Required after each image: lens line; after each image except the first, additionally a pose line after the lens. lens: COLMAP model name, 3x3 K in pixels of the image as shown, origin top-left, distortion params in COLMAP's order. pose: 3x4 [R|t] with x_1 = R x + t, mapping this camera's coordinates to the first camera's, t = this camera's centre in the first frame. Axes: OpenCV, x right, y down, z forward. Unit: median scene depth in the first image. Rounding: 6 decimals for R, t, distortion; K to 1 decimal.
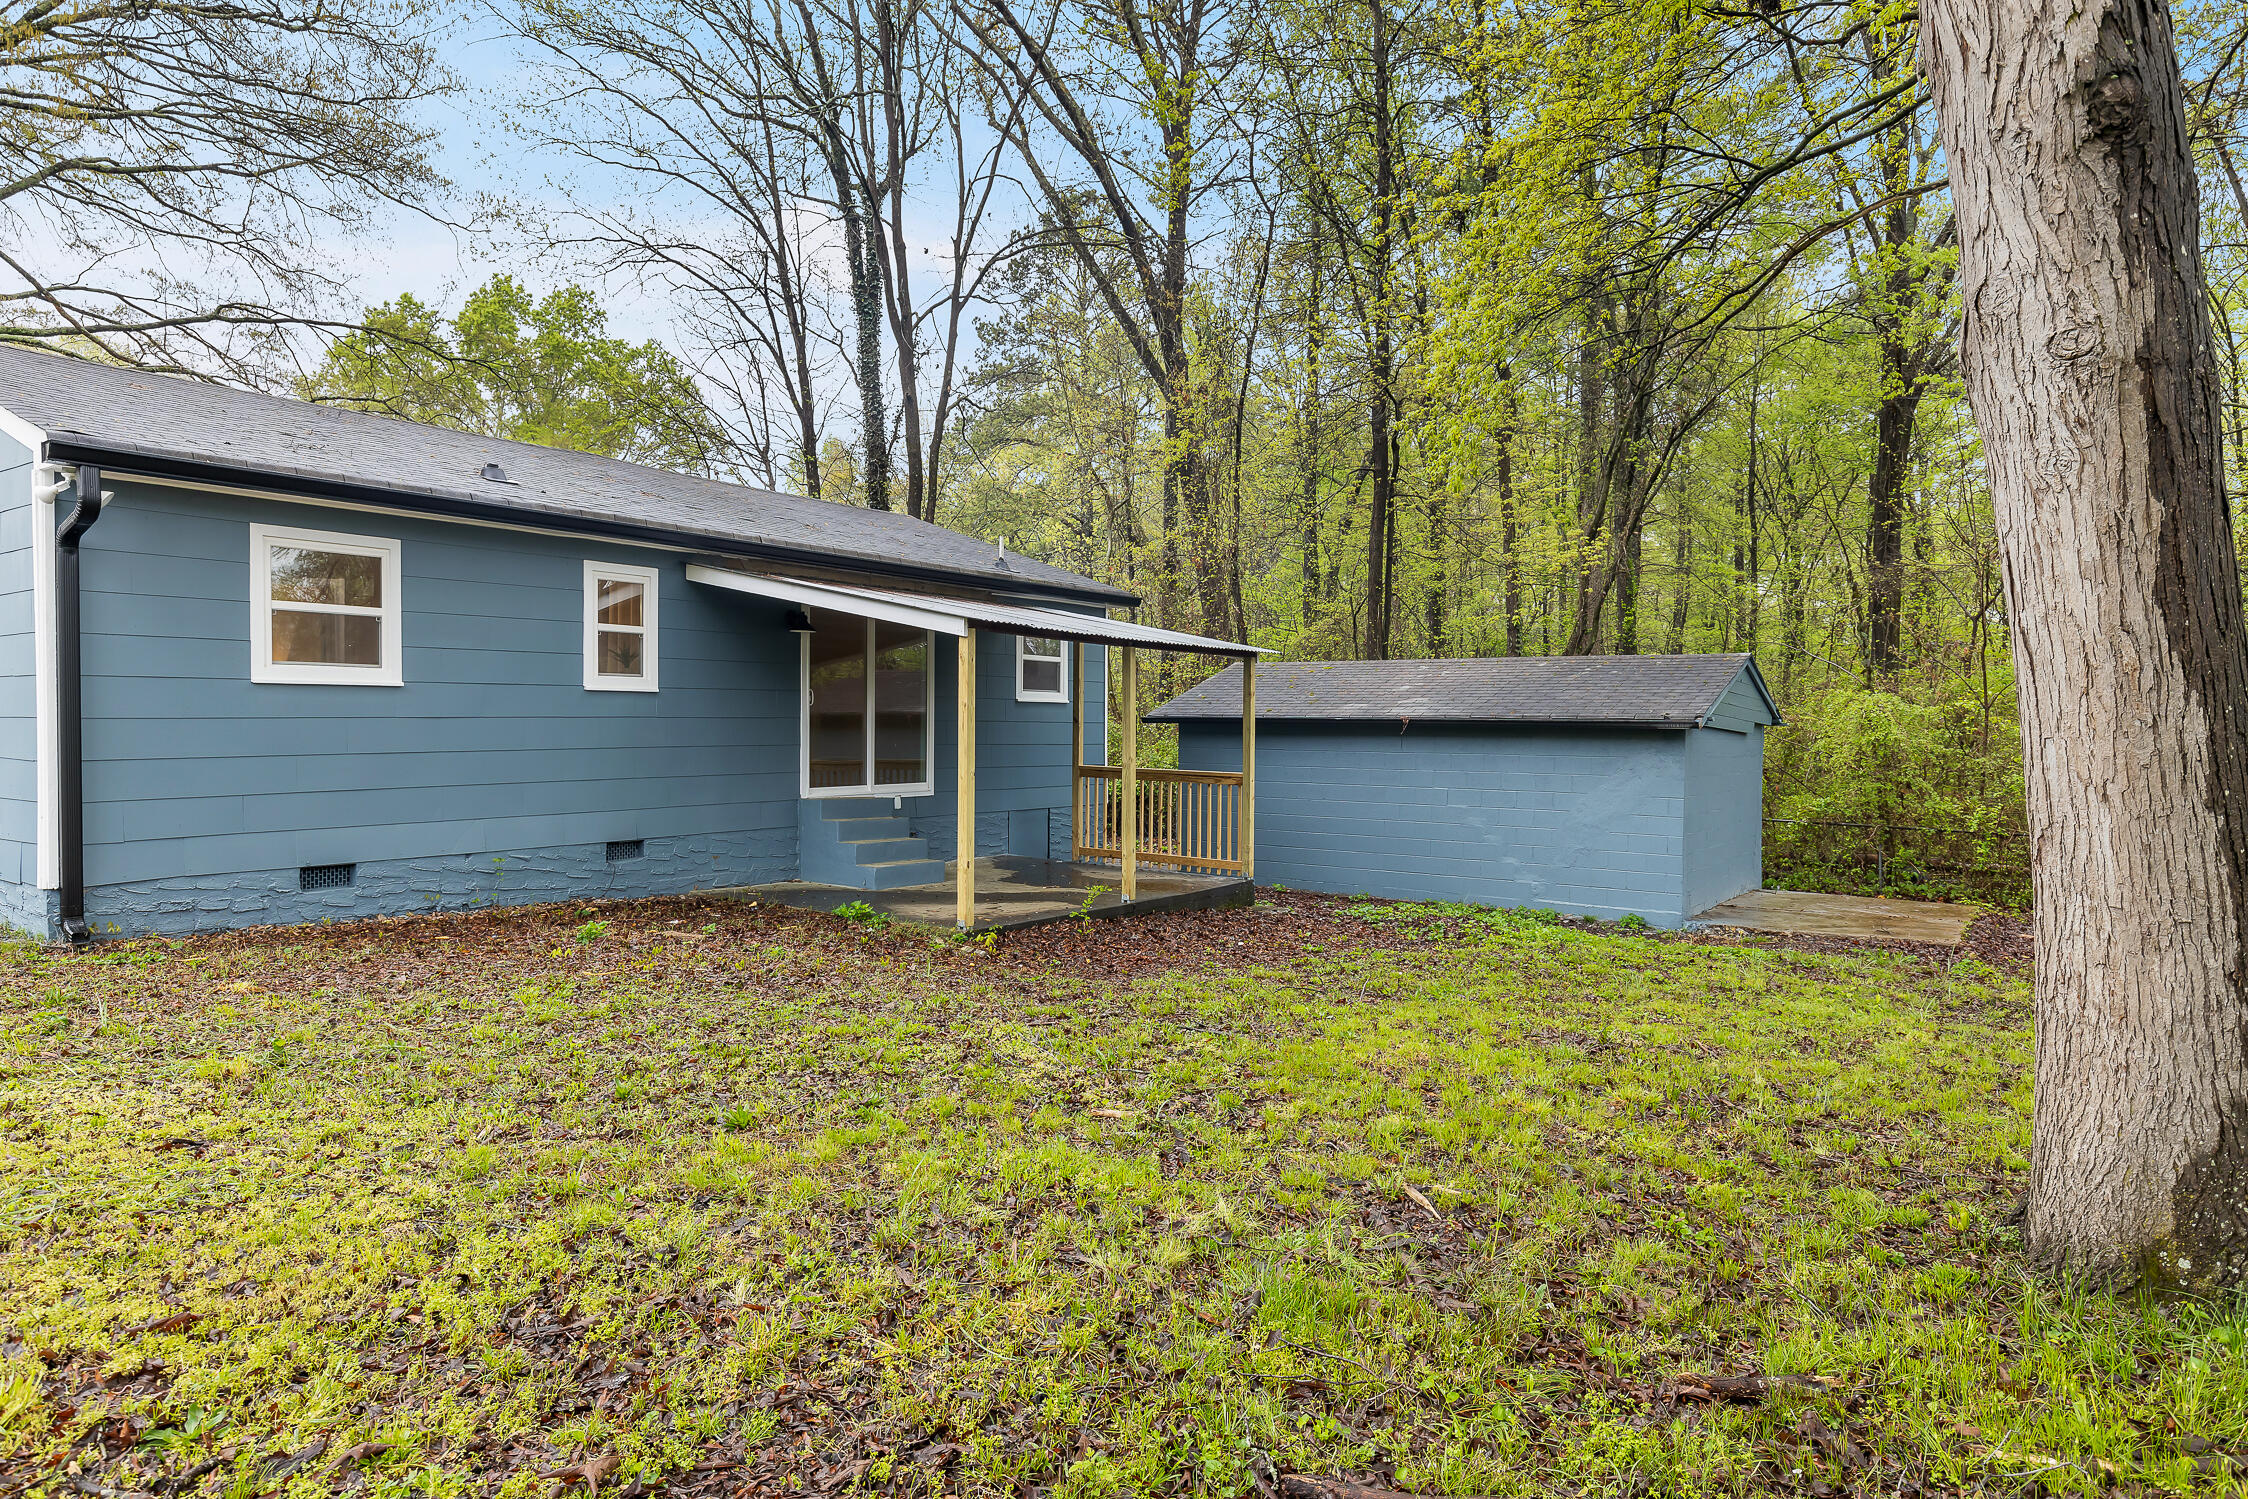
lens RADIAL K [[1341.0, 0, 1122.2], [0, 1341.0, 746.4], [0, 0, 1]] dist [0.000005, 0.000110]
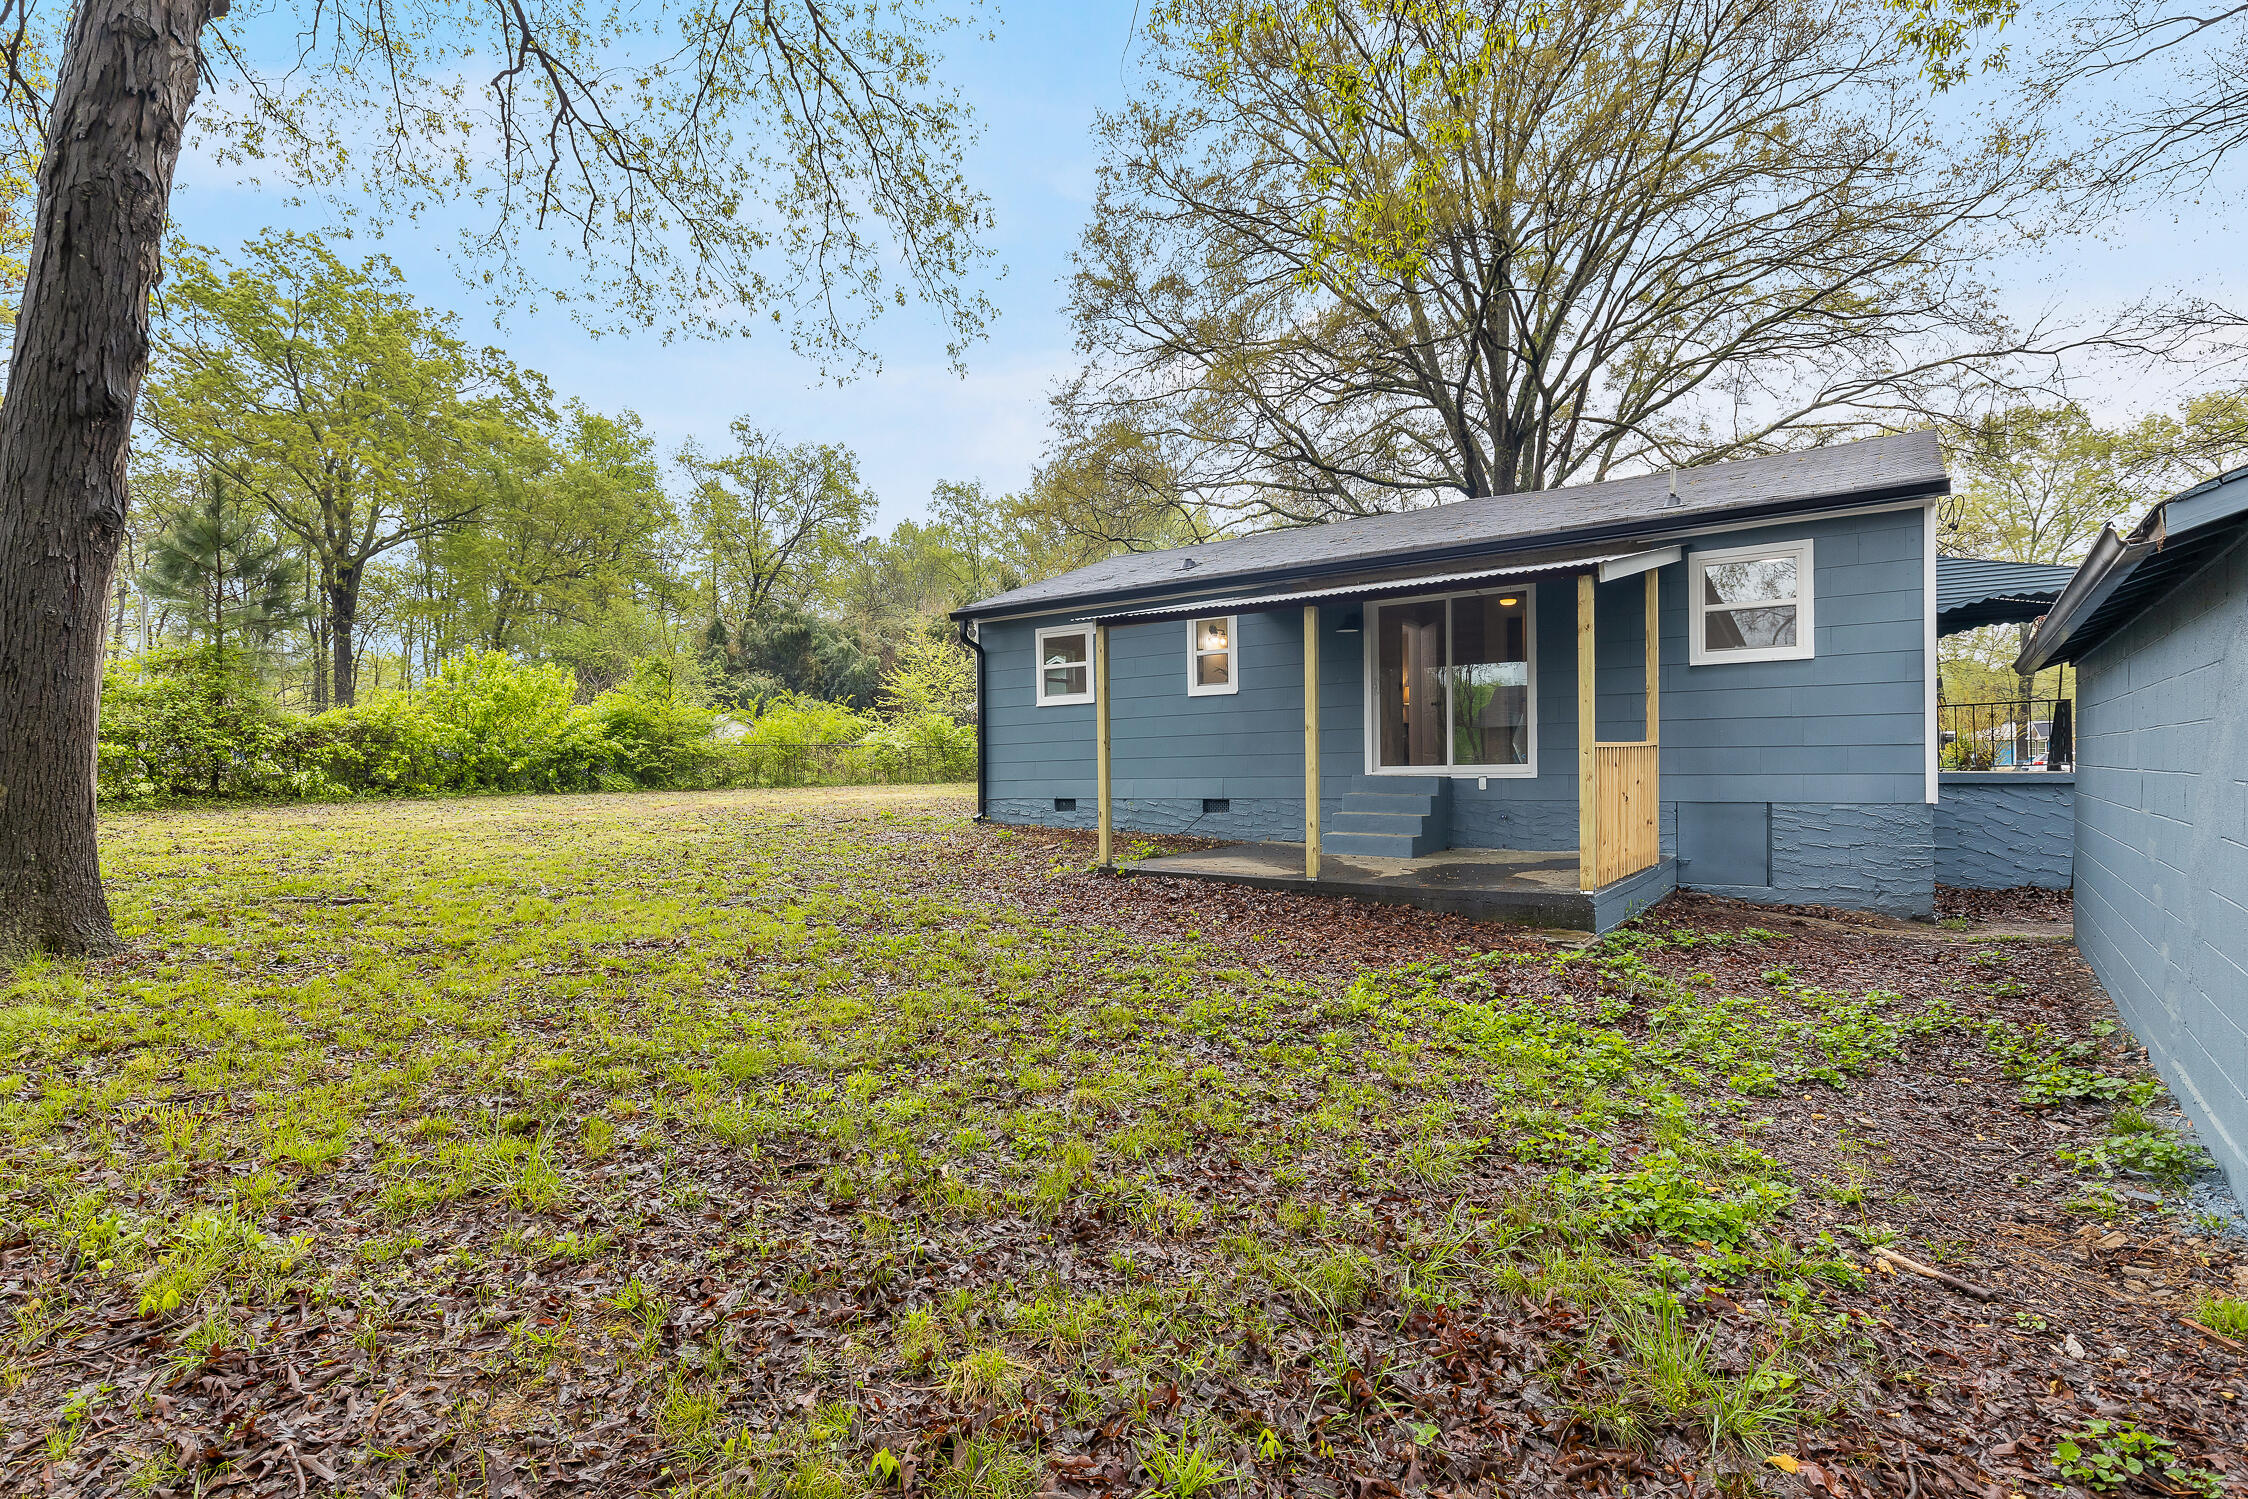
lens RADIAL K [[1117.7, 0, 1121.9], [0, 1117.7, 760.2], [0, 0, 1]] dist [-0.000075, -0.000002]
pose [[-0.032628, -0.015971, -0.999340, 0.847422], [-0.003447, 0.999868, -0.015867, 0.048939], [0.999462, 0.002927, -0.032679, 0.961146]]
